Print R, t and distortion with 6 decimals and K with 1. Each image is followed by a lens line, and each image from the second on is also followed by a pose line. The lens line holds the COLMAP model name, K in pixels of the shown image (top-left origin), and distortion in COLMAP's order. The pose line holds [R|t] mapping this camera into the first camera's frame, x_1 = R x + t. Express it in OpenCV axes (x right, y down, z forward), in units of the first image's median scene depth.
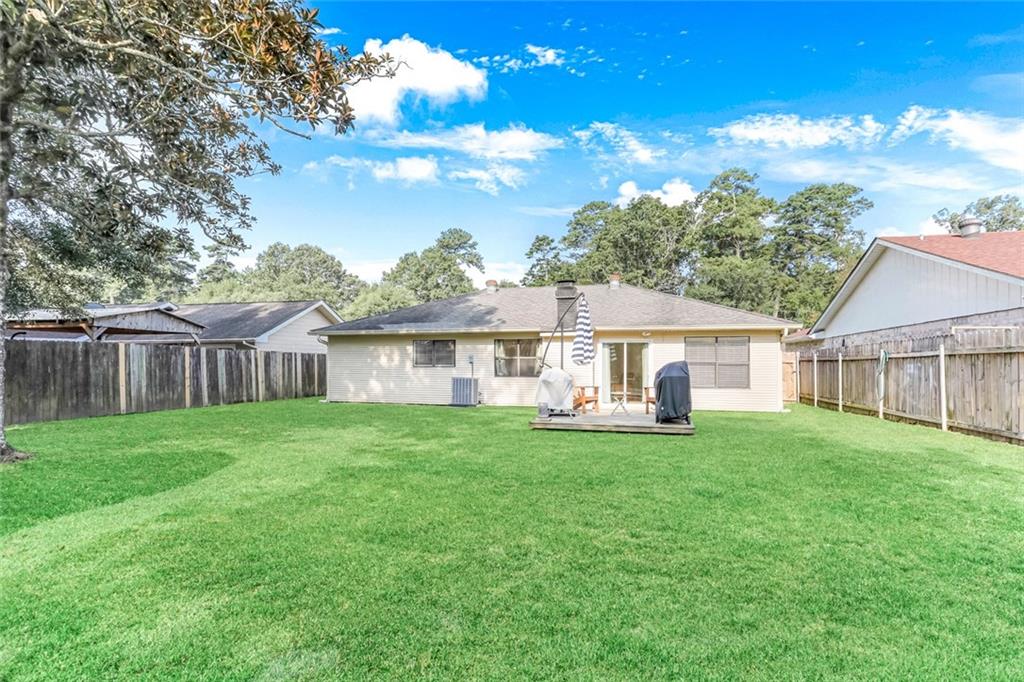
lens RADIAL K [[525.8, 0, 512.0], [0, 525.8, 341.0], [0, 0, 1]] dist [-0.000302, 0.000427]
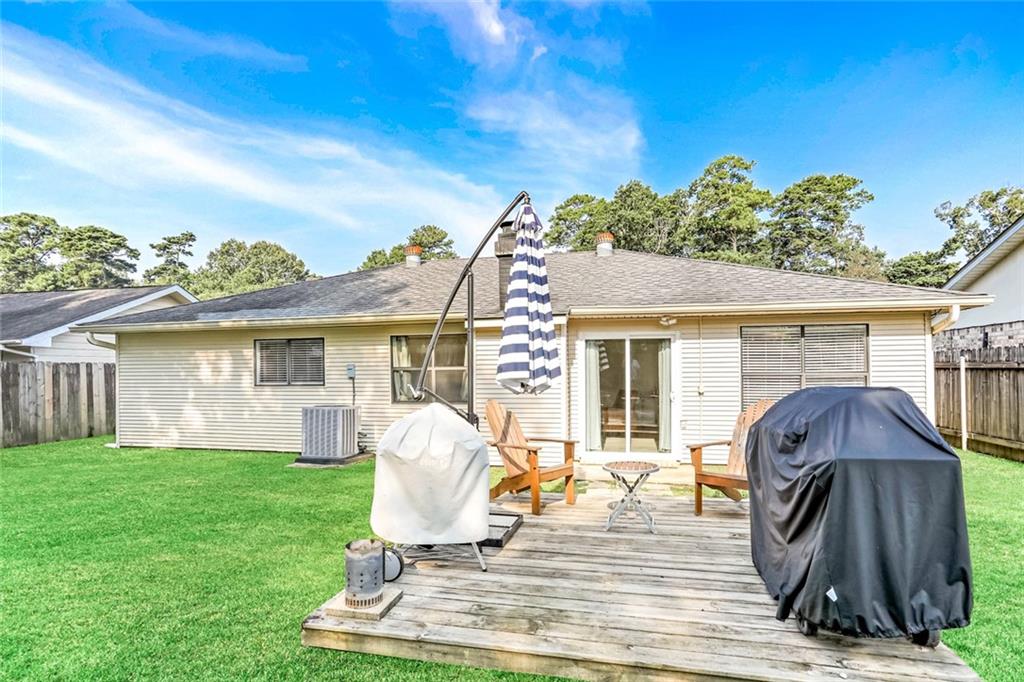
lens RADIAL K [[525.8, 0, 512.0], [0, 525.8, 341.0], [0, 0, 1]] dist [-0.000302, 0.000427]
pose [[0.999633, -0.008733, 0.025627, 0.019167], [0.009009, 0.999902, -0.010677, 0.002286], [-0.025531, 0.010904, 0.999615, 0.106800]]
